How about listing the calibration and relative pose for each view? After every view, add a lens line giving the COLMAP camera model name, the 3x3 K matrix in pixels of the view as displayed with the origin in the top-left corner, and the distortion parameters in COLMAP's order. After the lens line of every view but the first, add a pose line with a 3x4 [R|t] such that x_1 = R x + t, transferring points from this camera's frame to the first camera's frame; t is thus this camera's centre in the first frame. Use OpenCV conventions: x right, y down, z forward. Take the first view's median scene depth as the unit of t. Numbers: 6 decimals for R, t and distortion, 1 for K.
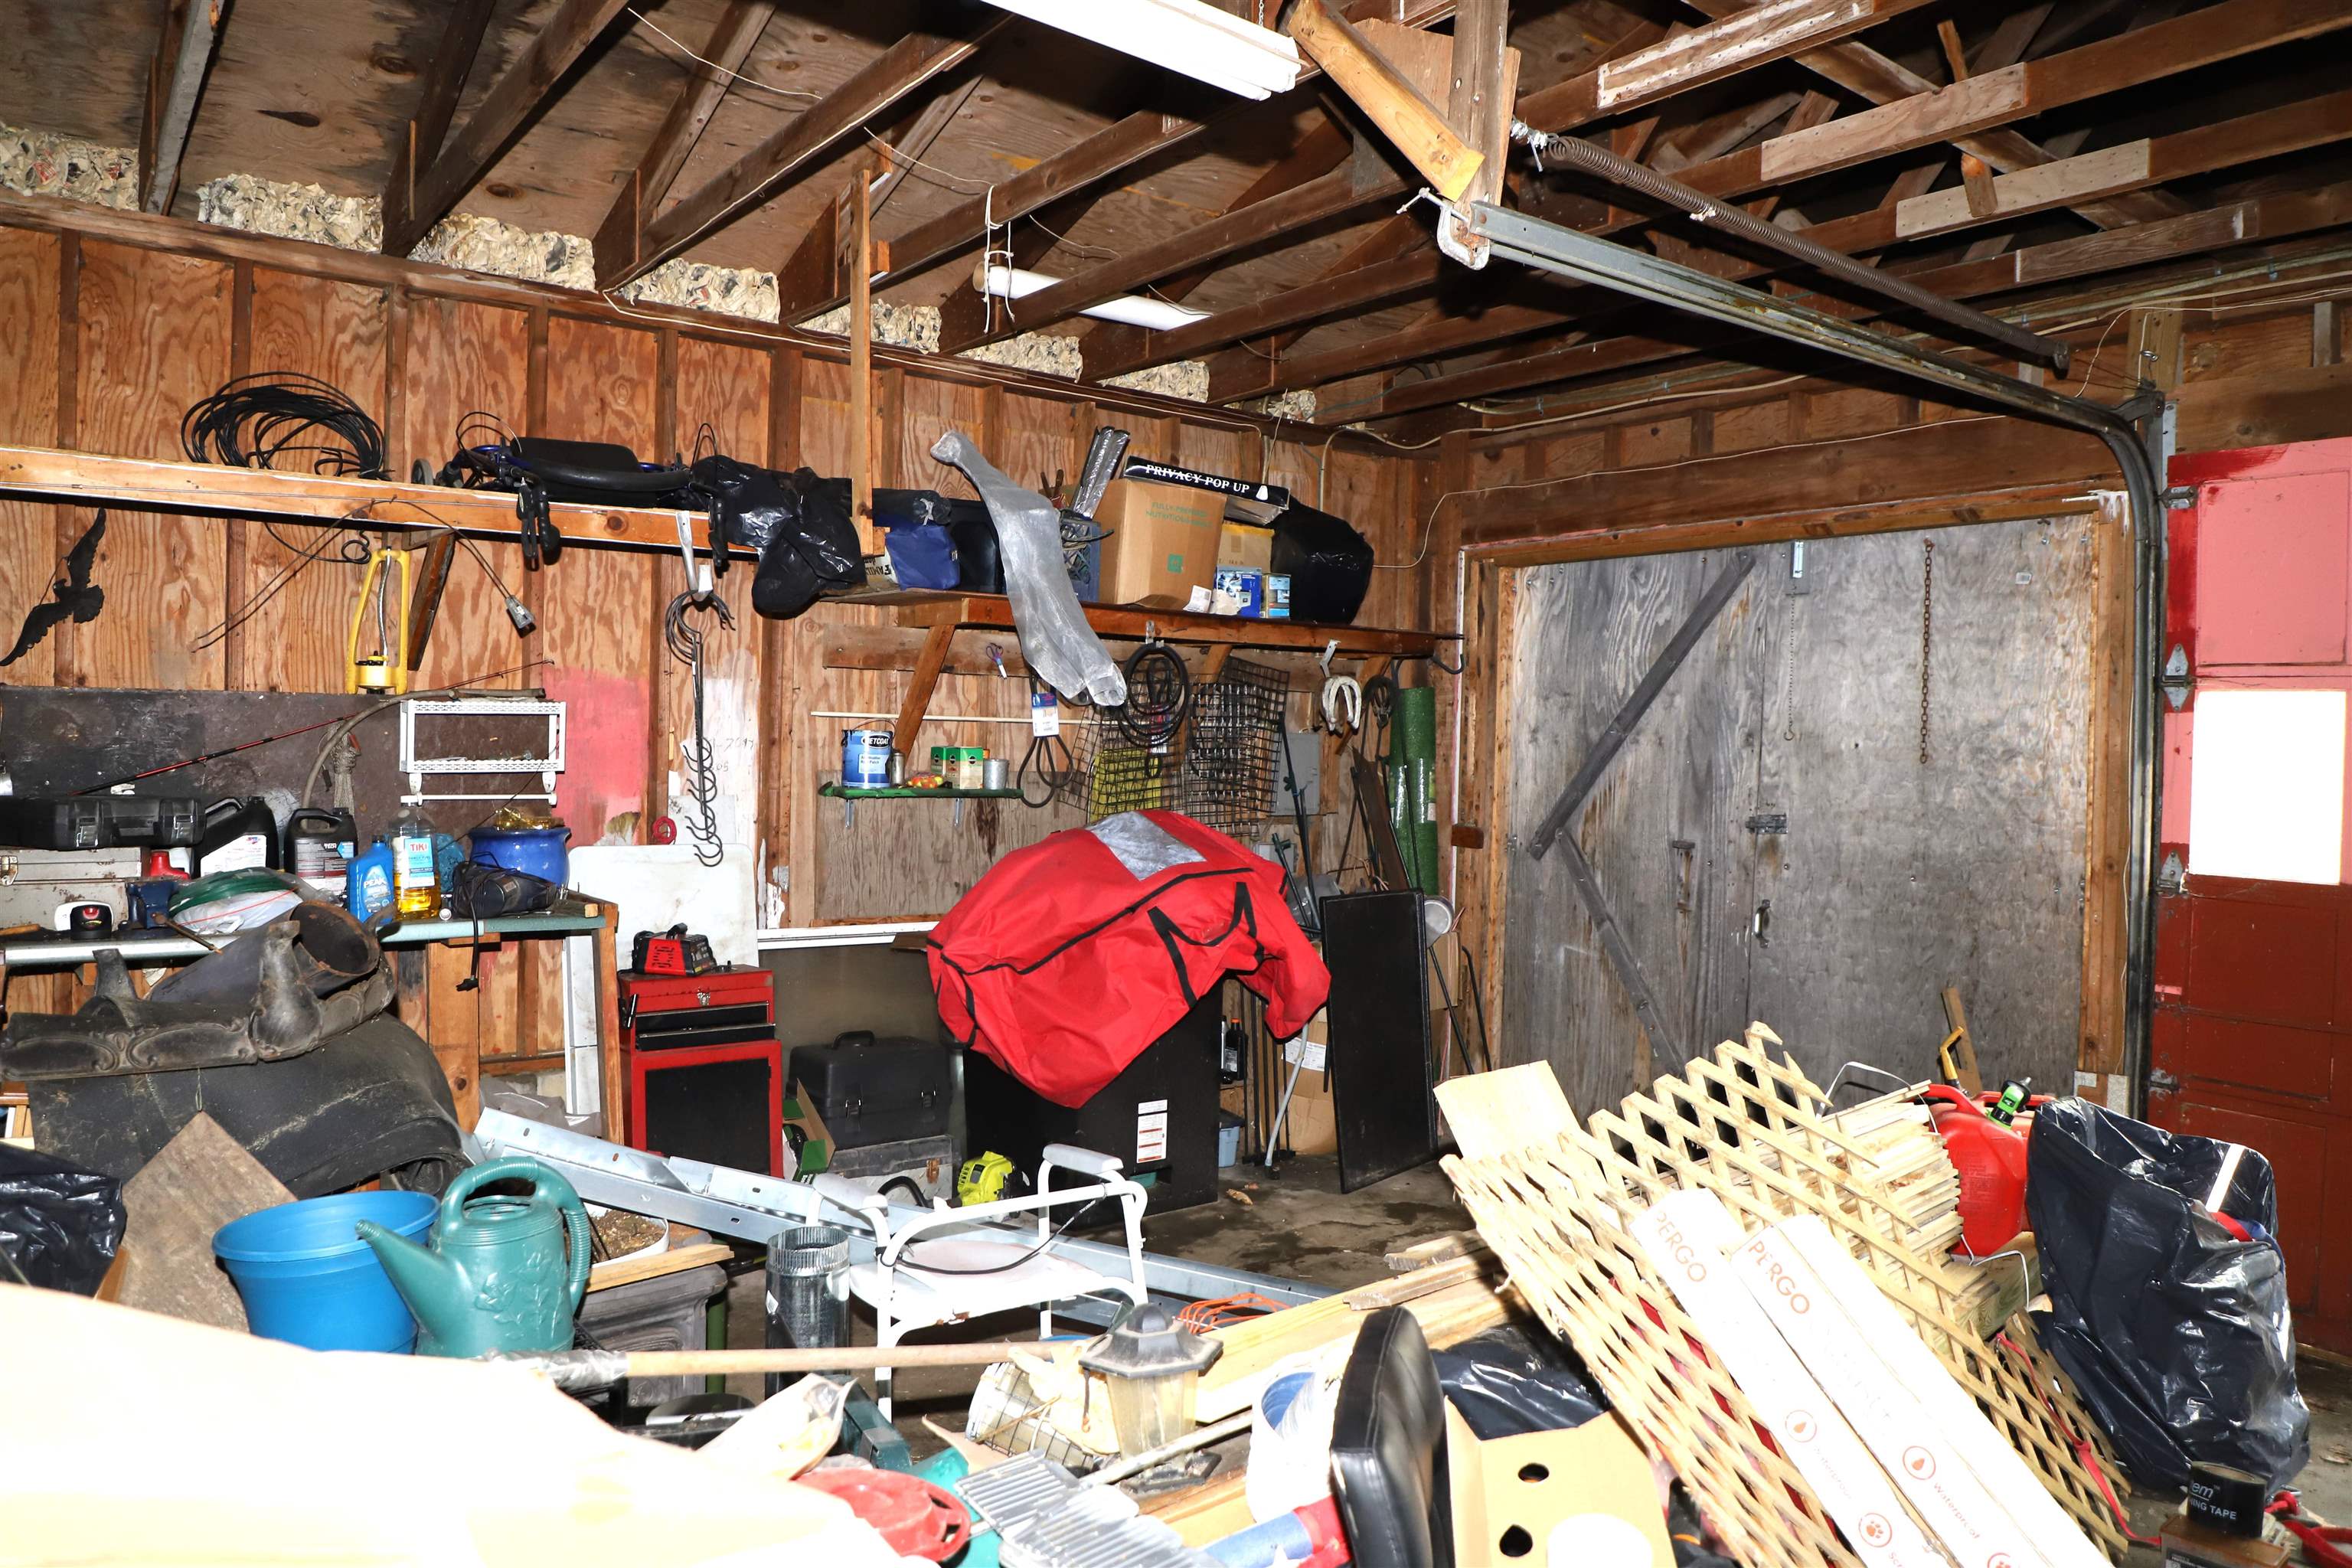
lens RADIAL K [[1682.9, 0, 1180.4], [0, 1682.9, 762.3], [0, 0, 1]] dist [-0.086071, 0.045009]
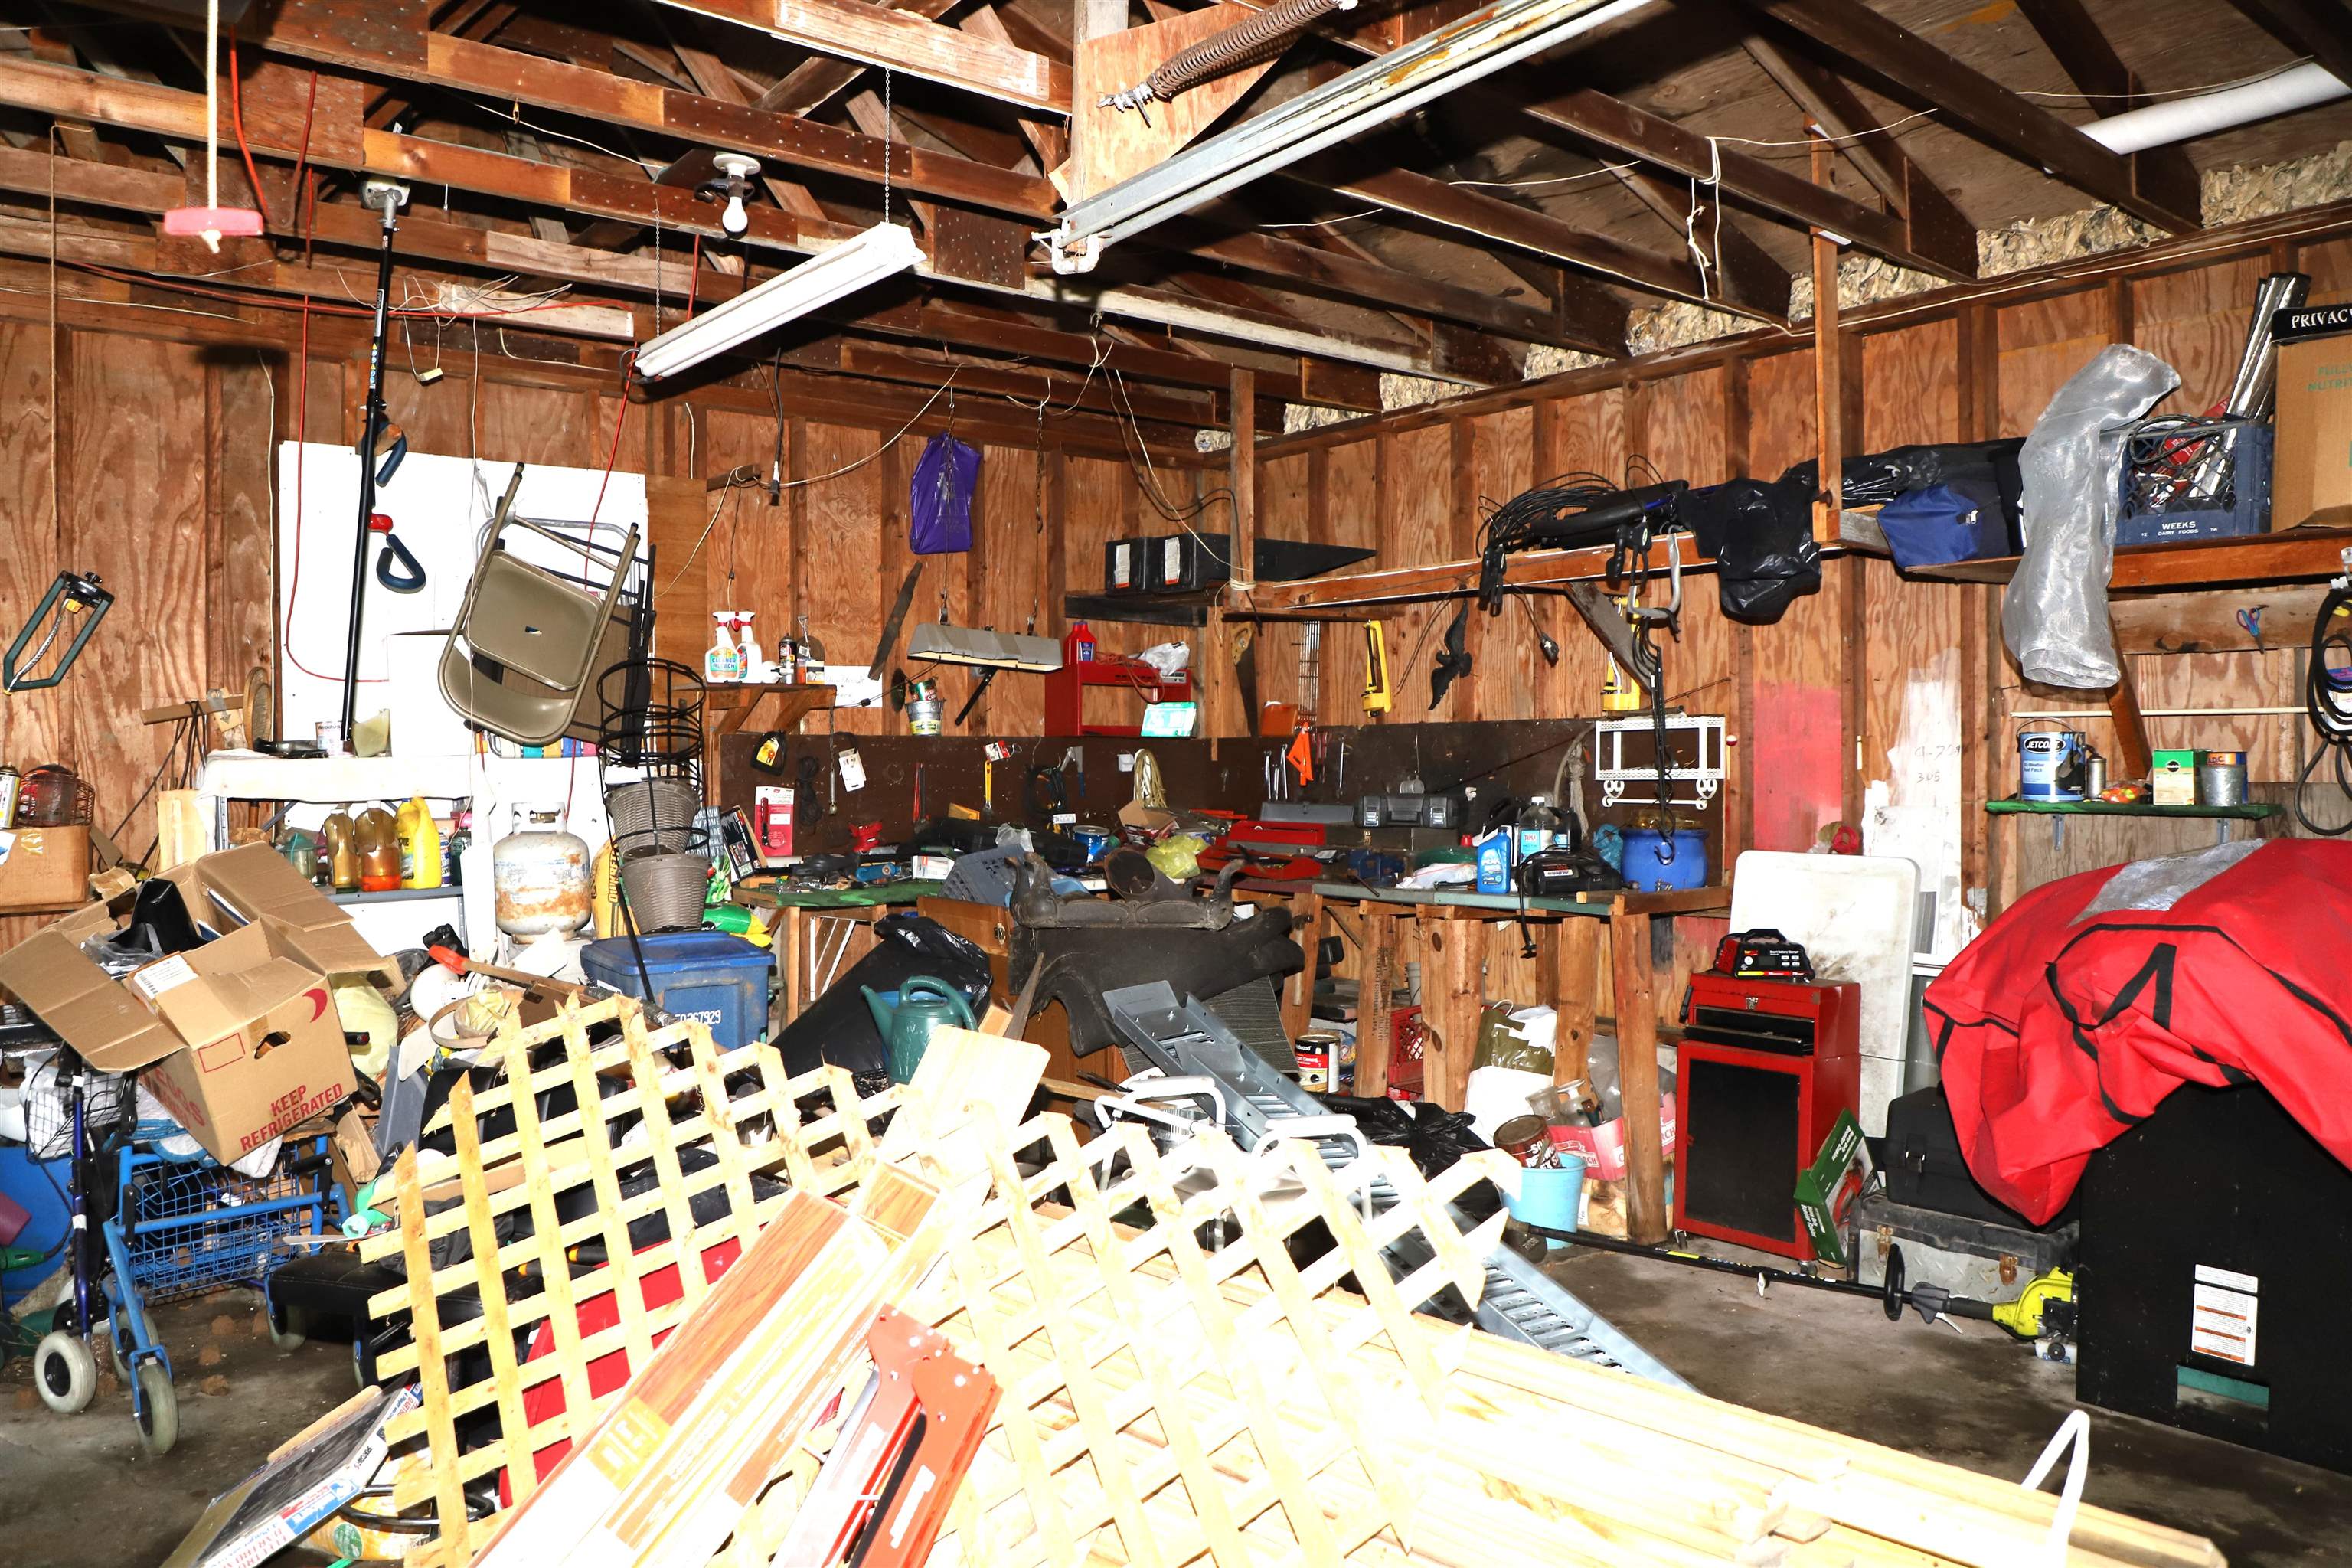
lens RADIAL K [[1682.9, 0, 1180.4], [0, 1682.9, 762.3], [0, 0, 1]] dist [-0.086071, 0.045009]
pose [[-0.022398, -0.016912, -0.999606, 0.695965], [-0.012060, 0.999789, -0.016645, 0.015864], [0.999676, 0.011682, -0.022598, 0.637992]]
